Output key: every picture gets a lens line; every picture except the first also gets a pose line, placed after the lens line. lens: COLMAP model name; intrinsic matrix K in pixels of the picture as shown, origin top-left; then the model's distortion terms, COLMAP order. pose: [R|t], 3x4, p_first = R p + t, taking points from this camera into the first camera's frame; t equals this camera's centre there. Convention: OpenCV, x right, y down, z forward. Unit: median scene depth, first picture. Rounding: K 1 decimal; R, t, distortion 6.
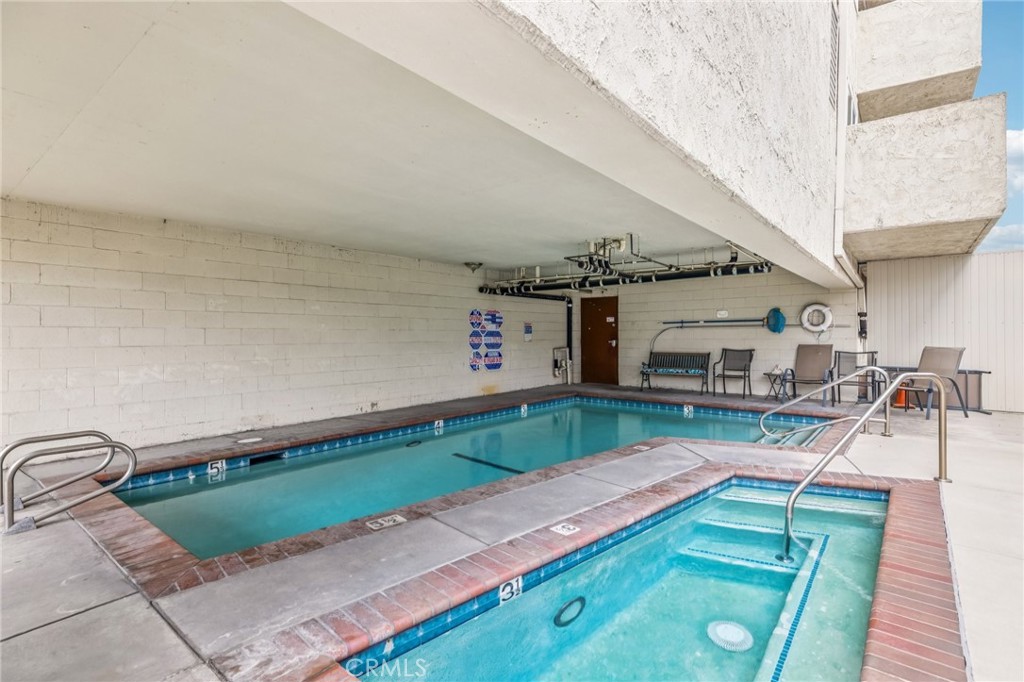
lens RADIAL K [[485.7, 0, 511.1], [0, 485.7, 338.0], [0, 0, 1]] dist [-0.000042, -0.000002]
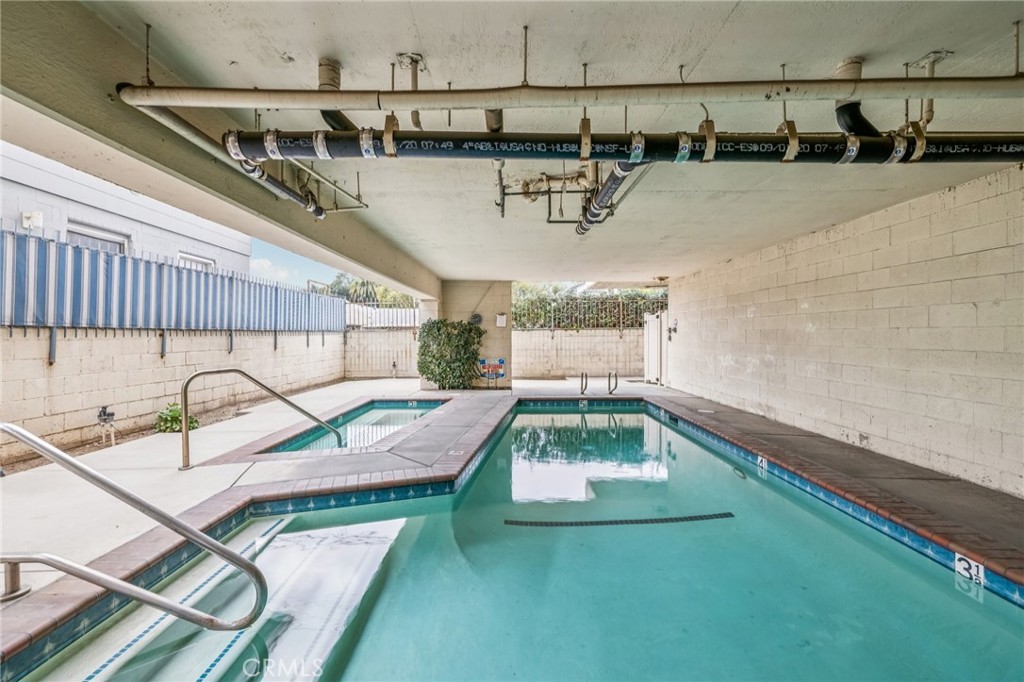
lens RADIAL K [[426.3, 0, 509.5], [0, 426.3, 335.9], [0, 0, 1]] dist [-0.001970, -0.000013]
pose [[-0.775158, -0.005296, -0.631746, 0.517172], [-0.003951, 0.999986, -0.003535, -0.000998], [0.631755, -0.000244, -0.775168, 1.238889]]
